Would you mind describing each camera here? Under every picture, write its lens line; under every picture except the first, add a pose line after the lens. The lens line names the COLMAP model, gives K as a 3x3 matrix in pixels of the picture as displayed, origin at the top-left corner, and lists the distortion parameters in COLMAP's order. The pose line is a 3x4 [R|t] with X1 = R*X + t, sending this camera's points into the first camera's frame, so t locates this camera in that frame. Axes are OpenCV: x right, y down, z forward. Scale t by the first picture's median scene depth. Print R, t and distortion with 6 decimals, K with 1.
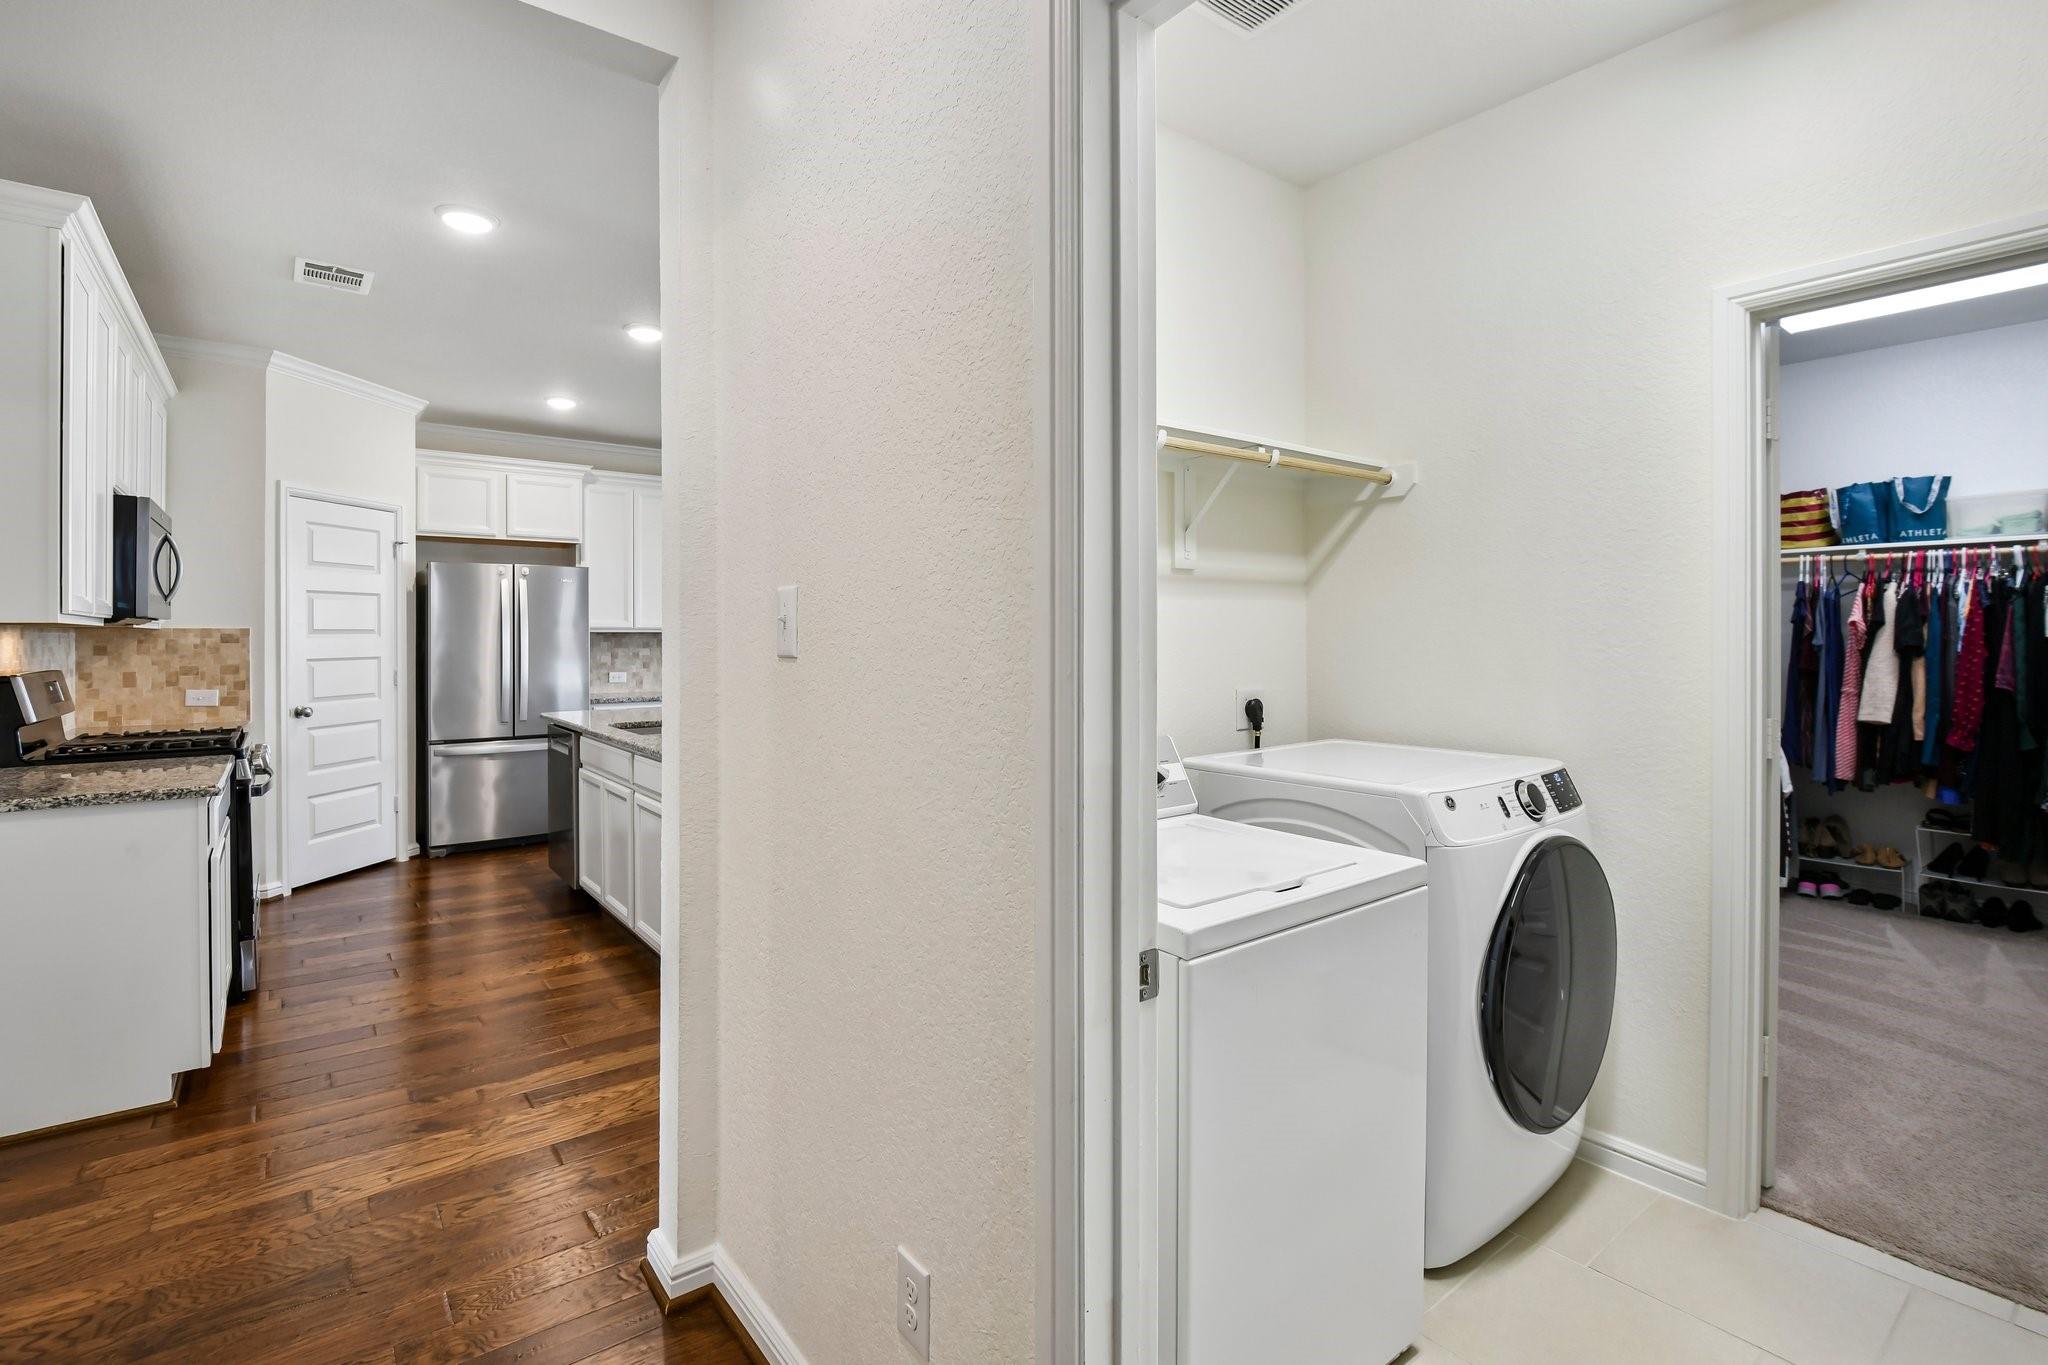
lens RADIAL K [[950.0, 0, 1023.2], [0, 950.0, 631.8], [0, 0, 1]] dist [-0.009052, -0.002429]
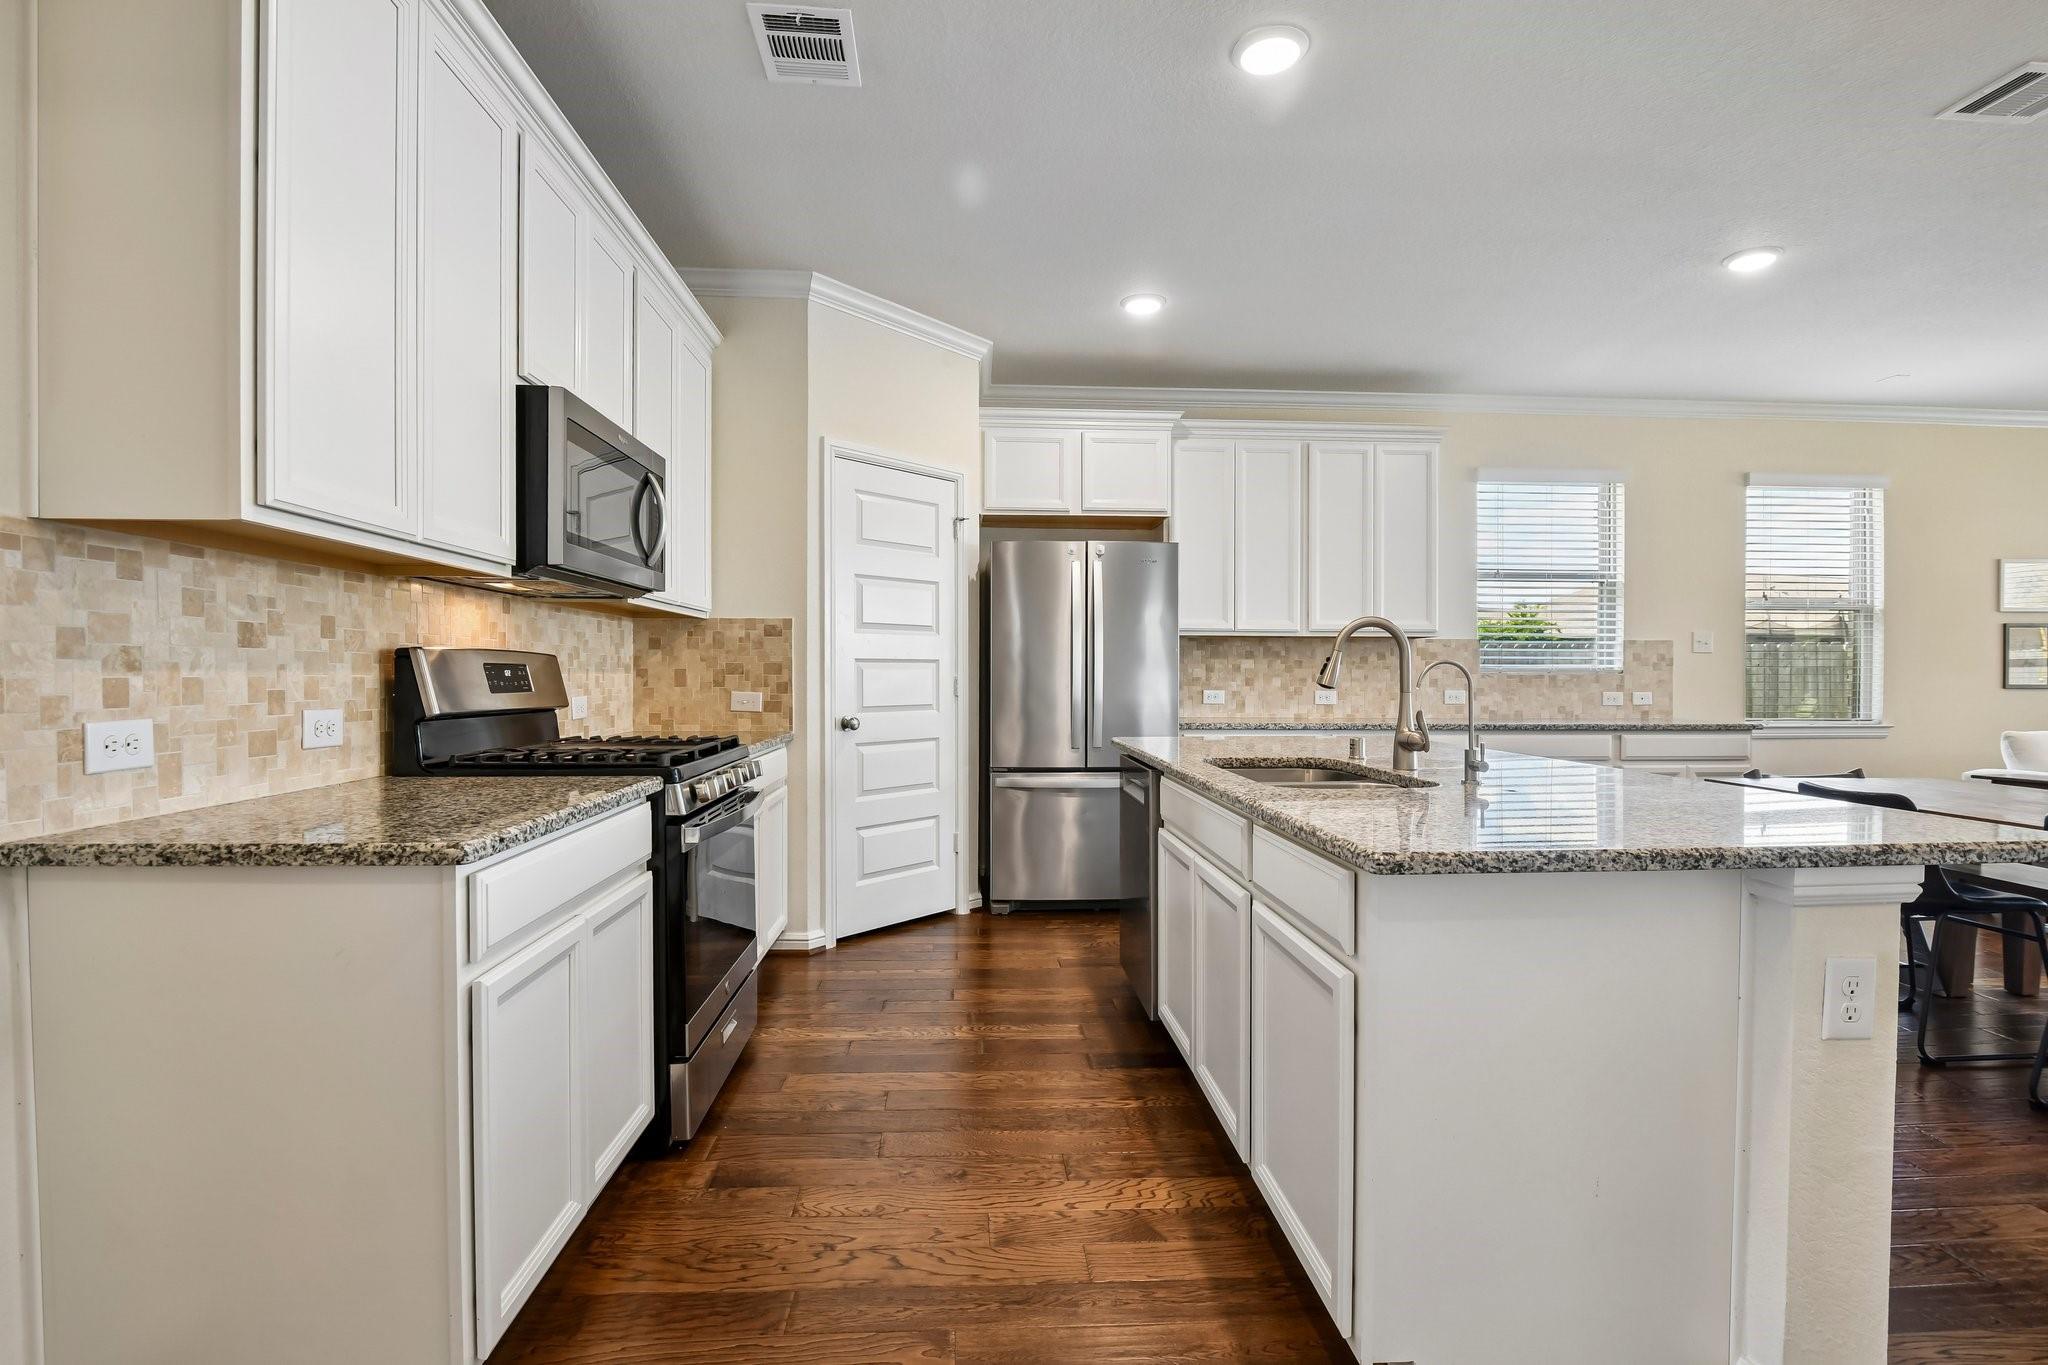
lens RADIAL K [[950.0, 0, 1018.8], [0, 950.0, 683.6], [0, 0, 1]] dist [-0.009052, -0.002429]
pose [[0.824744, 0.010351, -0.565411, -0.165836], [-0.002971, 0.999898, 0.013972, 0.035257], [0.565498, -0.009844, 0.824691, 0.373389]]
